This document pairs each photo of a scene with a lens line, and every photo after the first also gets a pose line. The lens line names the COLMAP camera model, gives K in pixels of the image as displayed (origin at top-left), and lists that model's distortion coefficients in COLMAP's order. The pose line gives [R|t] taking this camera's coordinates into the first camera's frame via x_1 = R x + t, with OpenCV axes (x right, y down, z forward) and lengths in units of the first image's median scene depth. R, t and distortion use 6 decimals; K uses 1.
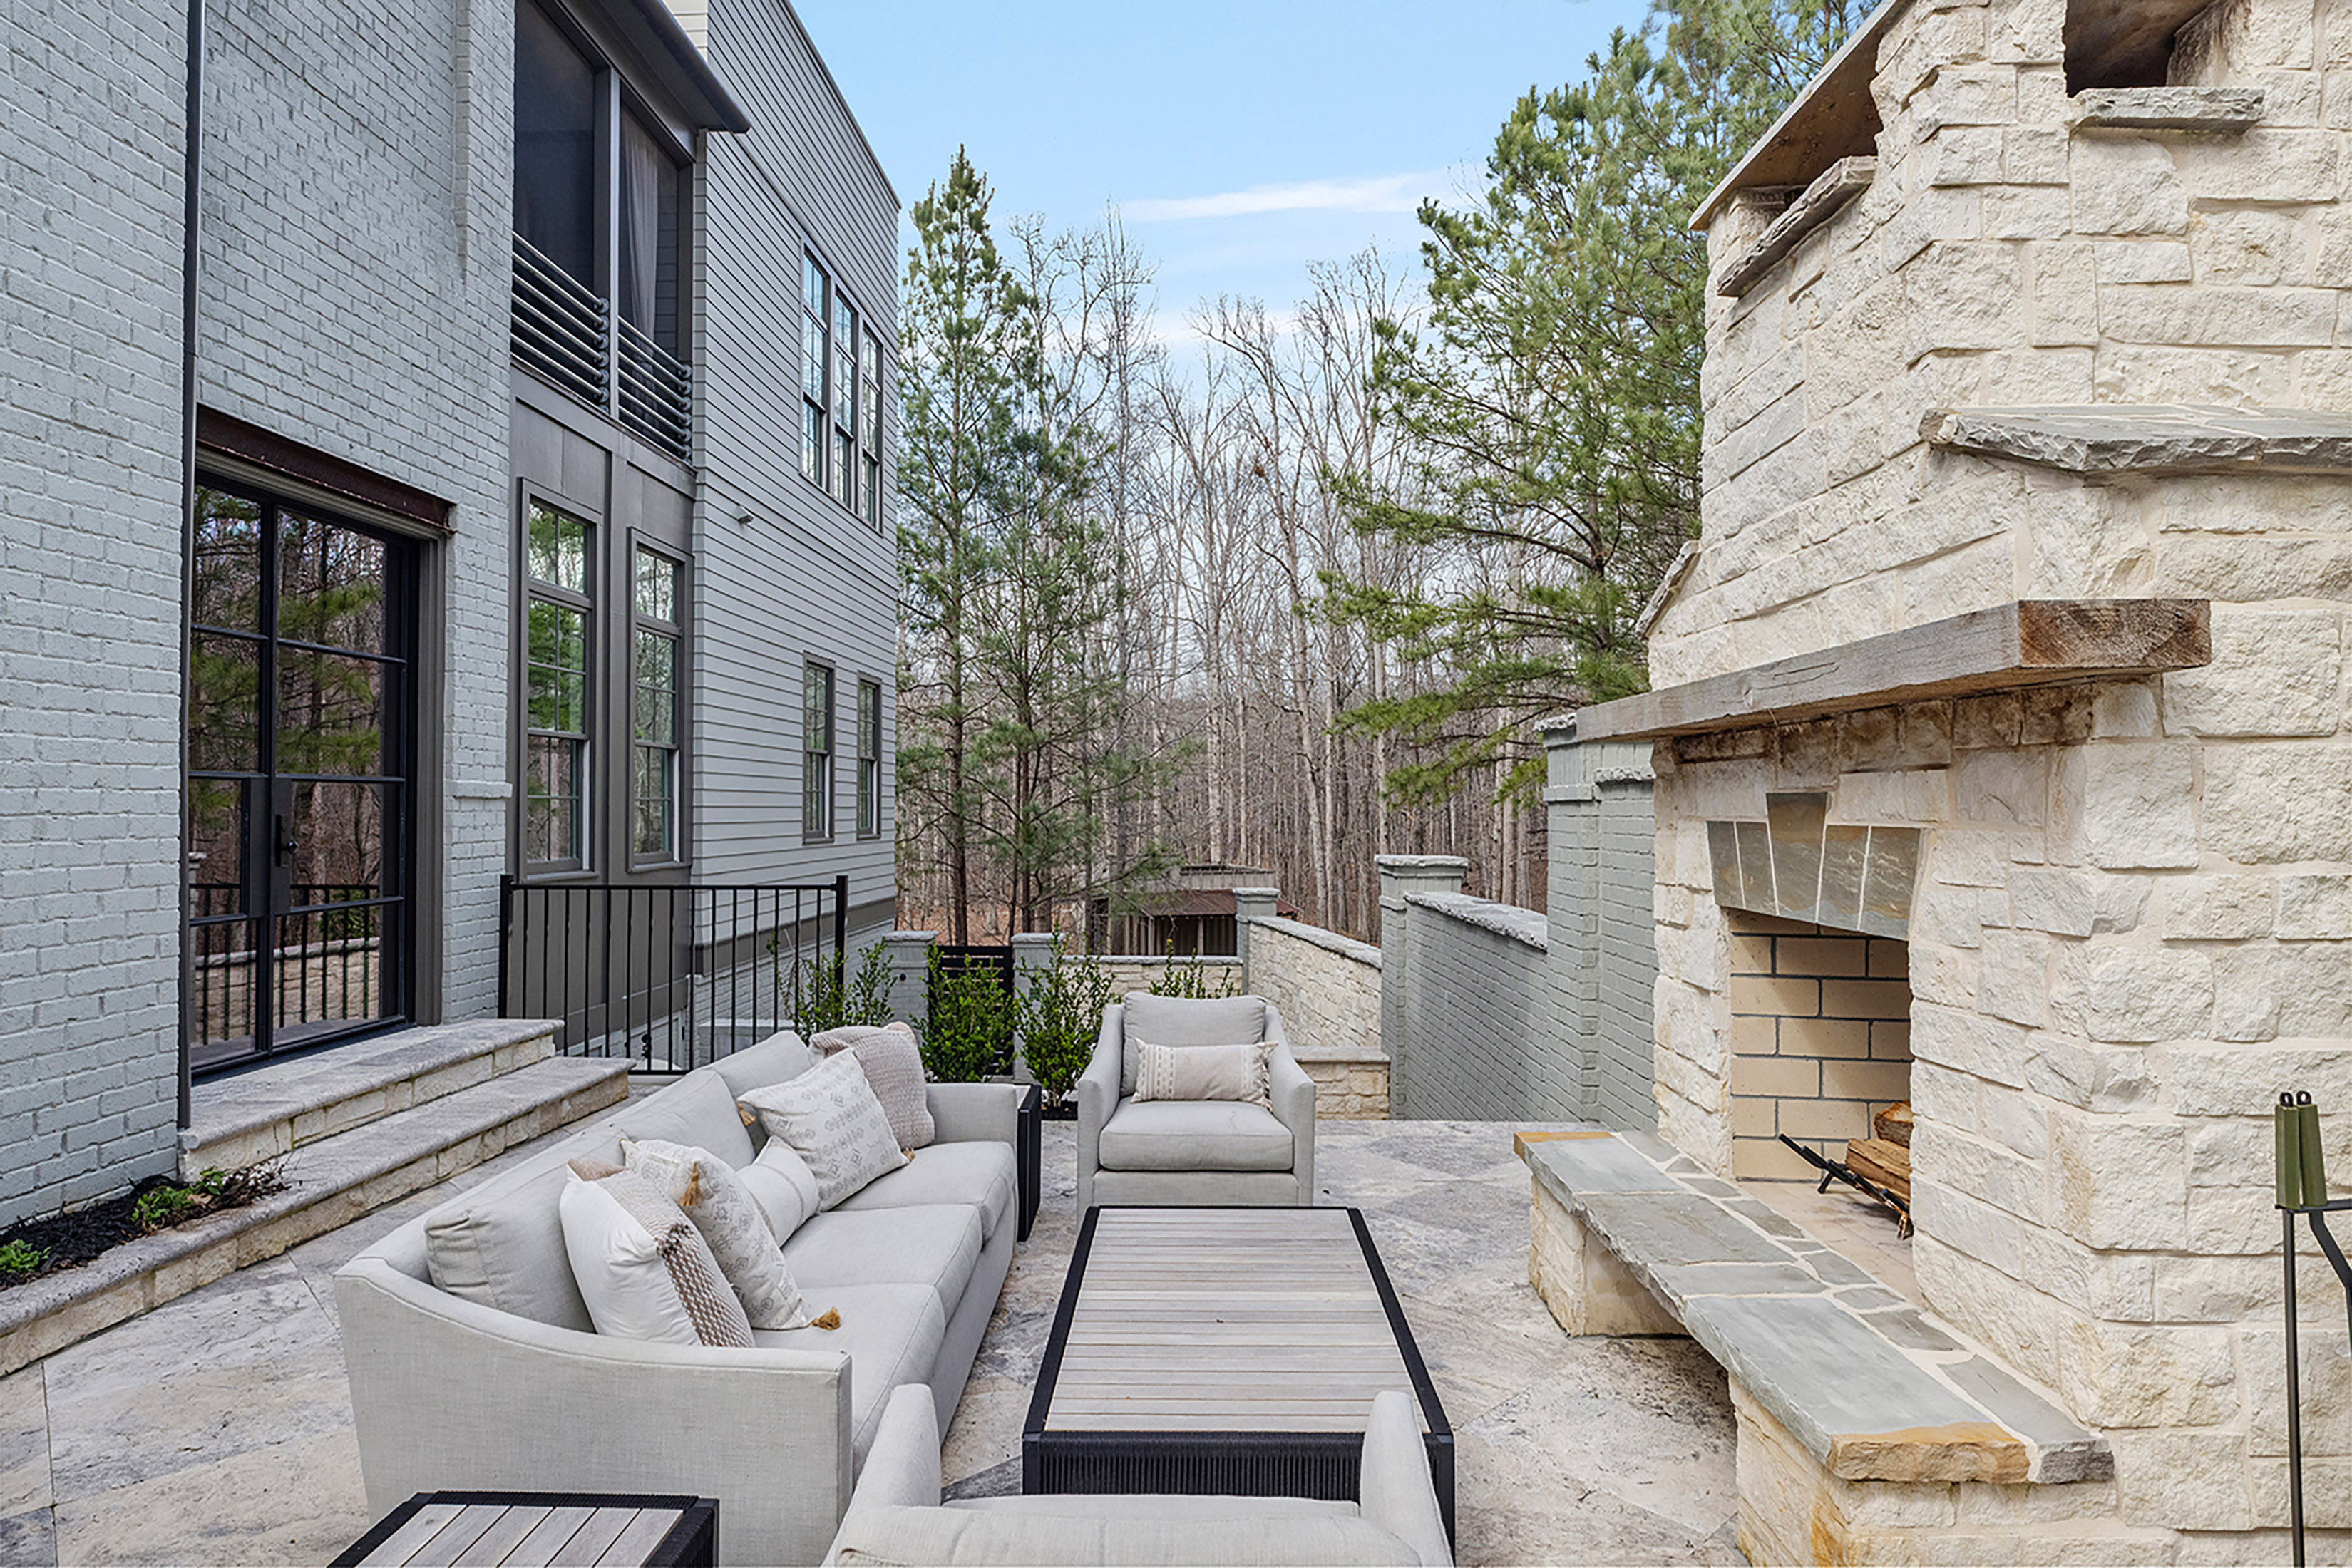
lens RADIAL K [[1284.3, 0, 1179.3], [0, 1284.3, 803.0], [0, 0, 1]] dist [0.005089, 0.001280]
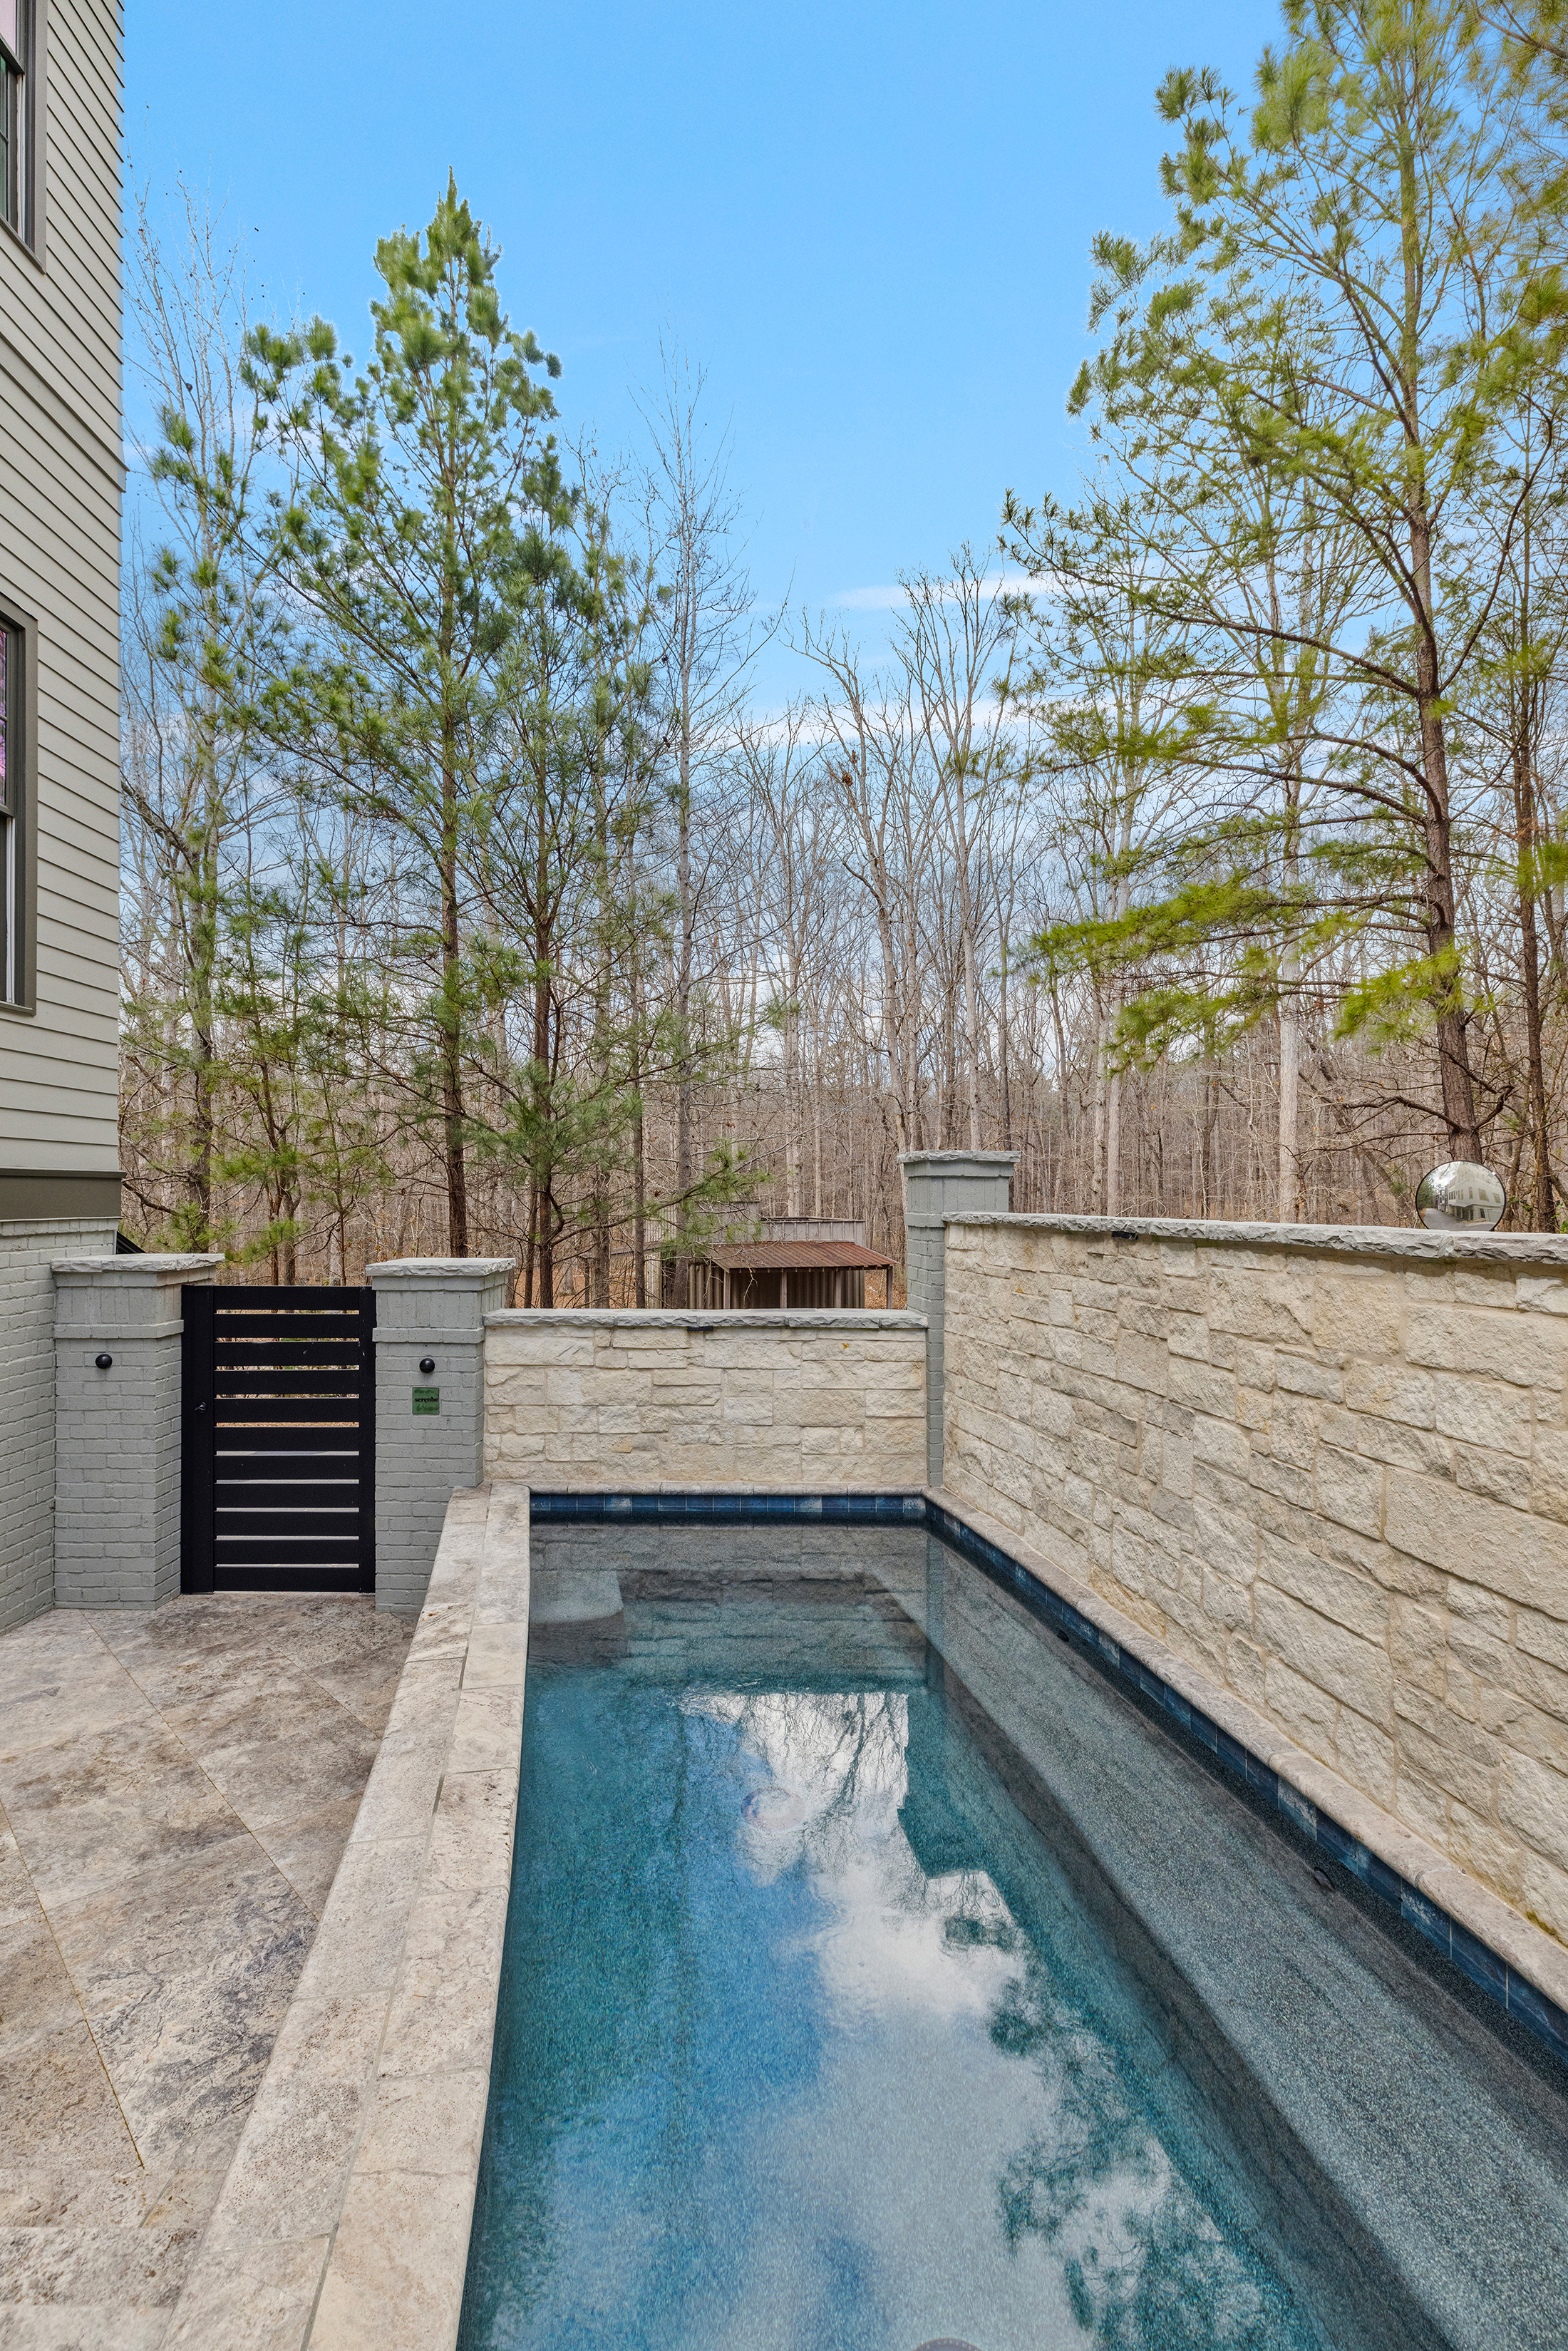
lens RADIAL K [[1061.2, 0, 779.3], [0, 1061.2, 1197.0], [0, 0, 1]] dist [0.000466, 0.005472]
pose [[0.999800, 0.000974, 0.019983, -0.000768], [-0.001106, 0.999978, 0.006587, 0.048738], [-0.019976, -0.006608, 0.999779, 0.399612]]
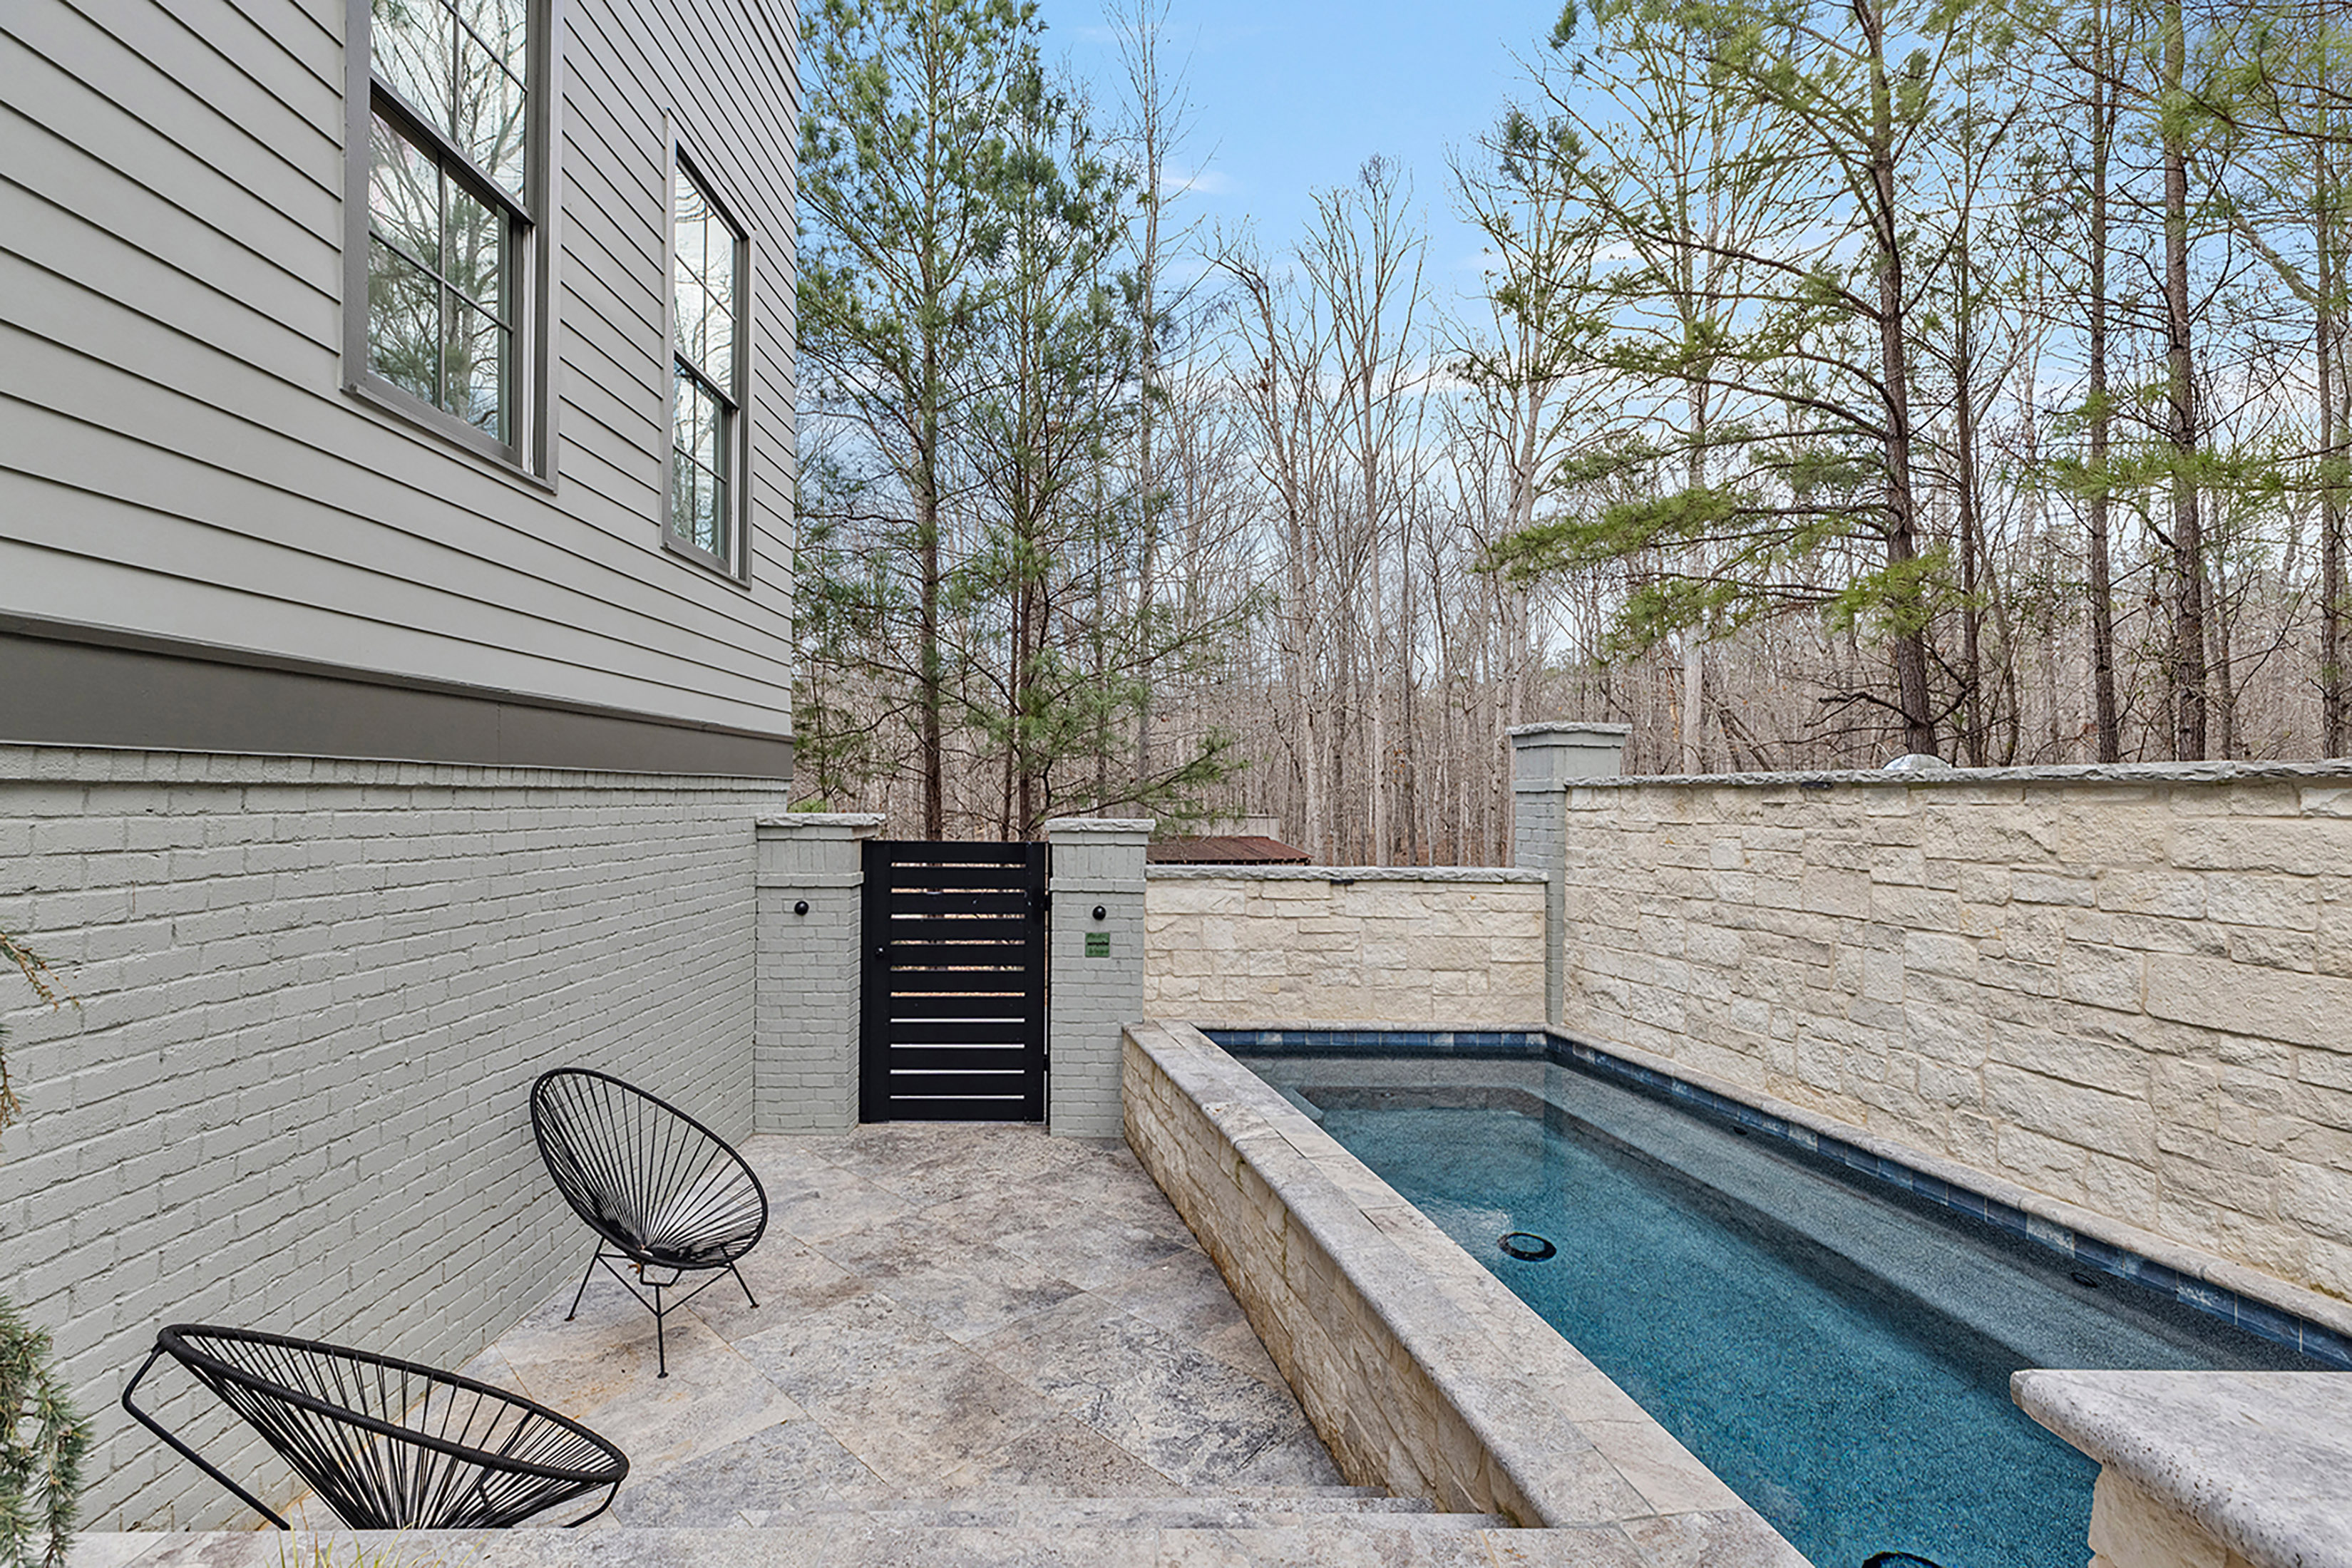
lens RADIAL K [[1055.1, 0, 1172.5], [0, 1055.1, 797.7], [0, 0, 1]] dist [0.008321, -0.000438]
pose [[0.998651, 0.010112, 0.050931, -0.063088], [-0.010357, 0.999936, 0.004551, 0.057374], [-0.050882, -0.005072, 0.998692, 0.379910]]
